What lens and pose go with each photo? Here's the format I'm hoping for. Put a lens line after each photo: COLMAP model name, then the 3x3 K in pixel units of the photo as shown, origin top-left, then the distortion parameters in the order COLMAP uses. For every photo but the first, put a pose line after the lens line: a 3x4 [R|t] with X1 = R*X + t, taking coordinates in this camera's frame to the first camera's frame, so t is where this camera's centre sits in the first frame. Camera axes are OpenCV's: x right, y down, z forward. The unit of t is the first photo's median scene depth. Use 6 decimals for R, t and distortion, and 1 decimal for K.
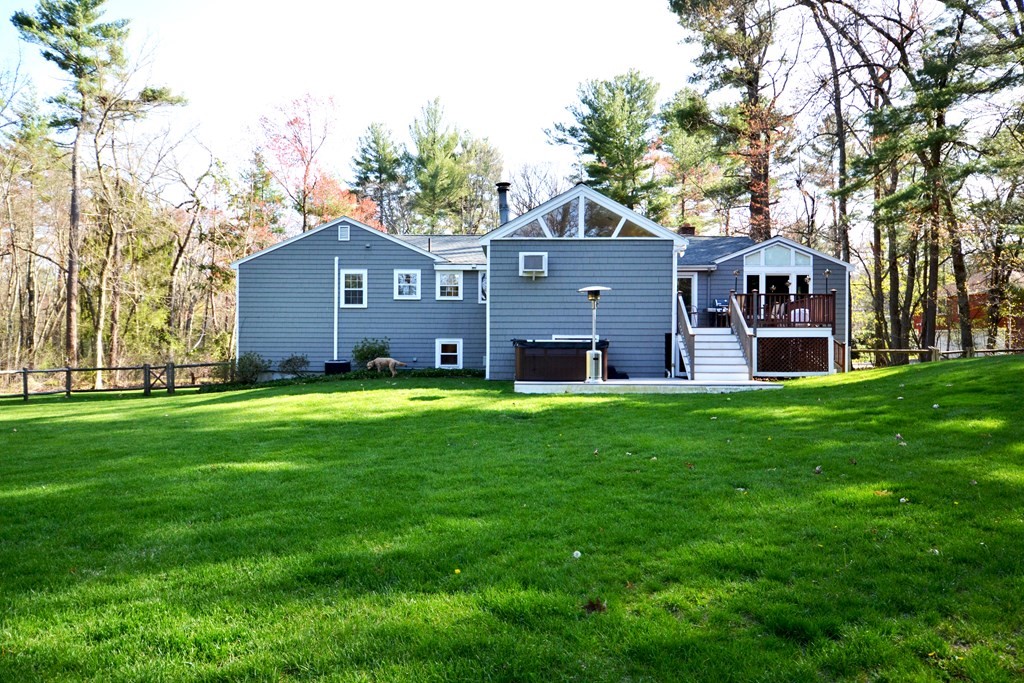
lens RADIAL K [[713.0, 0, 512.0], [0, 713.0, 341.5], [0, 0, 1]] dist [-0.014959, -0.005030]
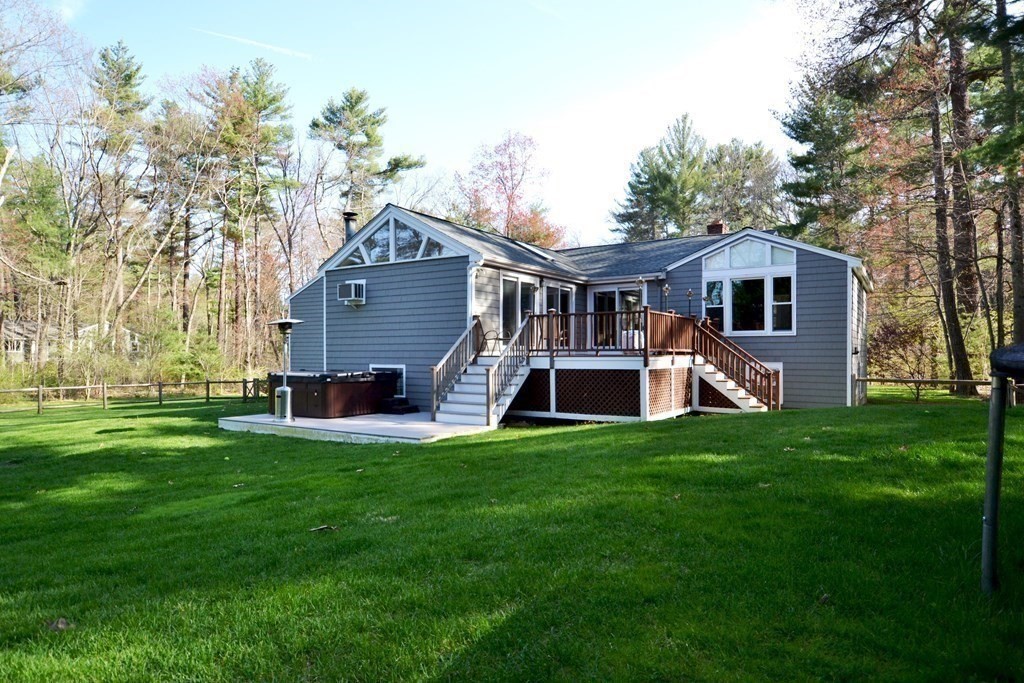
lens RADIAL K [[618.0, 0, 512.0], [0, 618.0, 341.5], [0, 0, 1]] dist [0.002636, 0.000117]
pose [[0.837184, -0.011028, -0.546810, 0.613310], [0.010039, 0.999938, -0.004796, -0.030506], [0.546829, -0.001474, 0.837243, 0.359699]]
